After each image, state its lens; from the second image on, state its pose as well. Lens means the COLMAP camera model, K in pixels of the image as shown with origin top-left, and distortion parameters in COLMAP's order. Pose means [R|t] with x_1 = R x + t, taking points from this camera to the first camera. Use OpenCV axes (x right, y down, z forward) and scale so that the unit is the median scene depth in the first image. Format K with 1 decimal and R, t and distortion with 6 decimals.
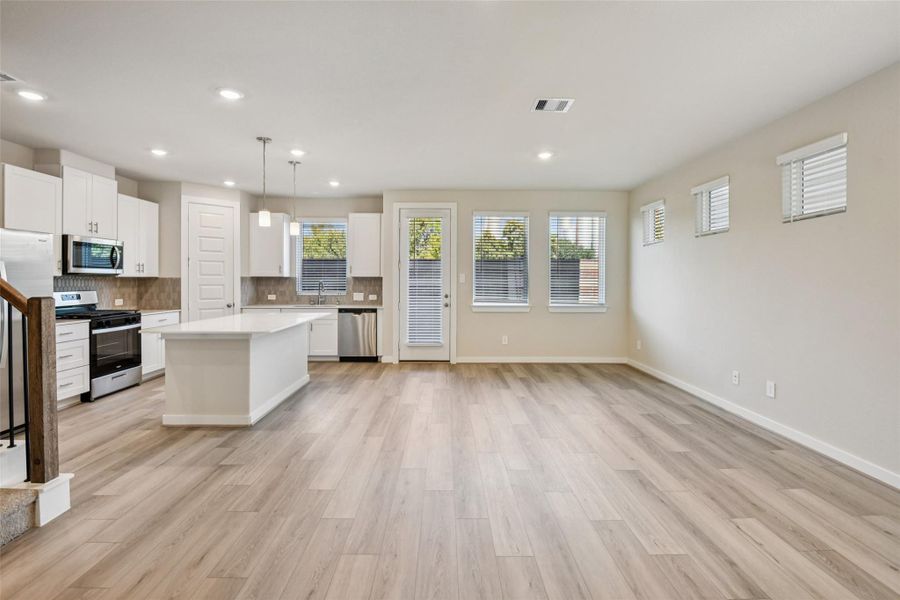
lens RADIAL K [[438.9, 0, 438.9], [0, 438.9, 283.8], [0, 0, 1]] dist [-0.017626, -0.001076]
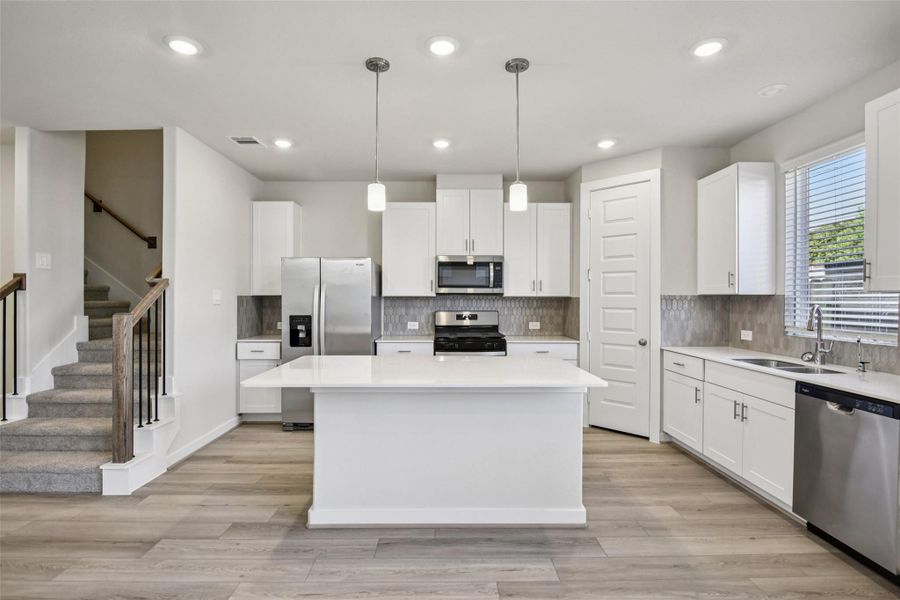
lens RADIAL K [[438.9, 0, 447.8], [0, 438.9, 299.6], [0, 0, 1]] dist [-0.017626, -0.001076]
pose [[0.014205, 0.001773, -0.999898, 0.123460], [-0.010710, 0.999941, 0.001621, -0.008058], [0.999842, 0.010685, 0.014223, 0.684364]]
